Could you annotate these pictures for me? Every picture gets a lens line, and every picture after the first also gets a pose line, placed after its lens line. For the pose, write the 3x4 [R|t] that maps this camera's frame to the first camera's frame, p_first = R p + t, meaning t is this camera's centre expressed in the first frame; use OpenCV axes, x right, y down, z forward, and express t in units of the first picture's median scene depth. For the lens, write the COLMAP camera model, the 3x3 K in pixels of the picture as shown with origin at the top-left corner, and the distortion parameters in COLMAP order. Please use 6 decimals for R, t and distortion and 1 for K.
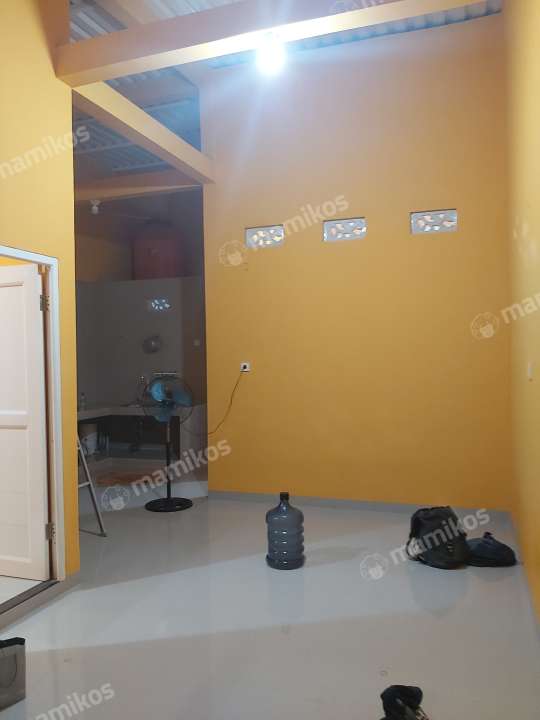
lens RADIAL K [[558.8, 0, 270.0], [0, 558.8, 360.0], [0, 0, 1]] dist [0.003850, 0.000957]
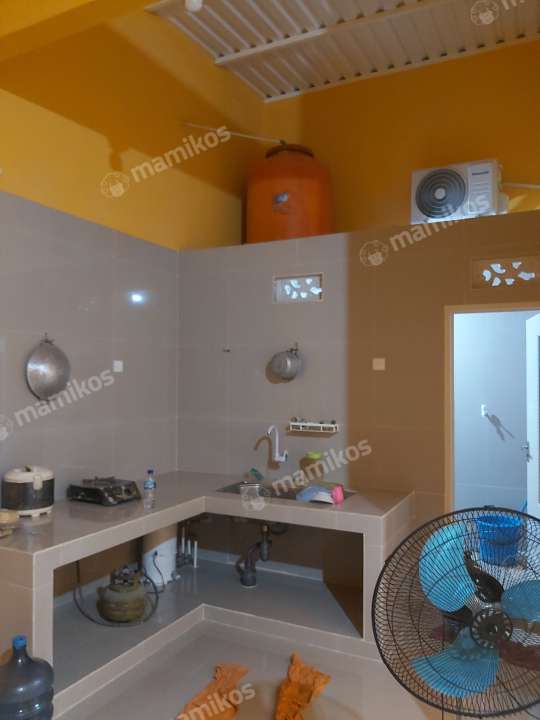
lens RADIAL K [[594.0, 0, 270.0], [0, 594.0, 360.0], [0, 0, 1]] dist [-0.000348, -0.000505]
pose [[0.989294, 0.024258, -0.143909, -0.145379], [-0.027097, 0.999474, -0.017800, -0.022585], [0.143401, 0.021509, 0.989431, 0.453947]]
